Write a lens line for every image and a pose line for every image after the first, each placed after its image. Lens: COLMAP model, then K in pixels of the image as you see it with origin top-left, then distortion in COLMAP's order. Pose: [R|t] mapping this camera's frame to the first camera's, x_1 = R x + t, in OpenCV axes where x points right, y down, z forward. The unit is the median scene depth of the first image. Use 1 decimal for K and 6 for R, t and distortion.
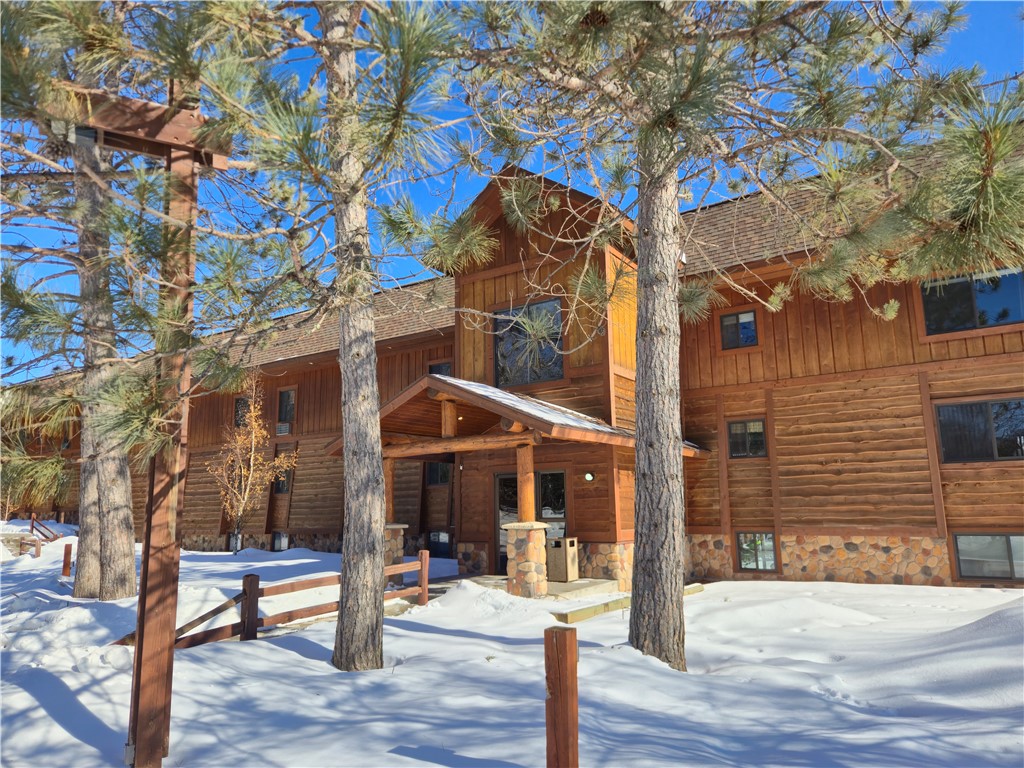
lens RADIAL K [[683.3, 0, 521.5], [0, 683.3, 386.0], [0, 0, 1]] dist [0.068122, -0.046075]
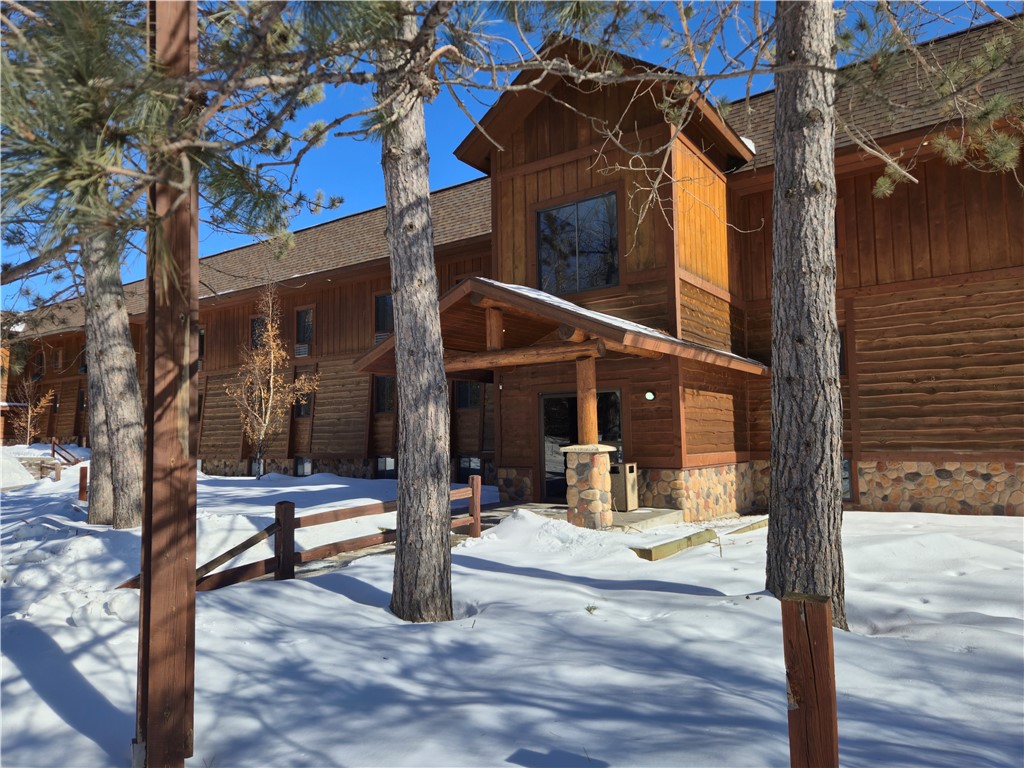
lens RADIAL K [[683.3, 0, 507.8], [0, 683.3, 382.1], [0, 0, 1]] dist [0.068122, -0.046075]
pose [[0.999410, -0.001042, -0.034330, -0.076777], [0.004344, 0.995347, 0.096254, 0.040909], [0.034070, -0.096347, 0.994765, 0.160824]]
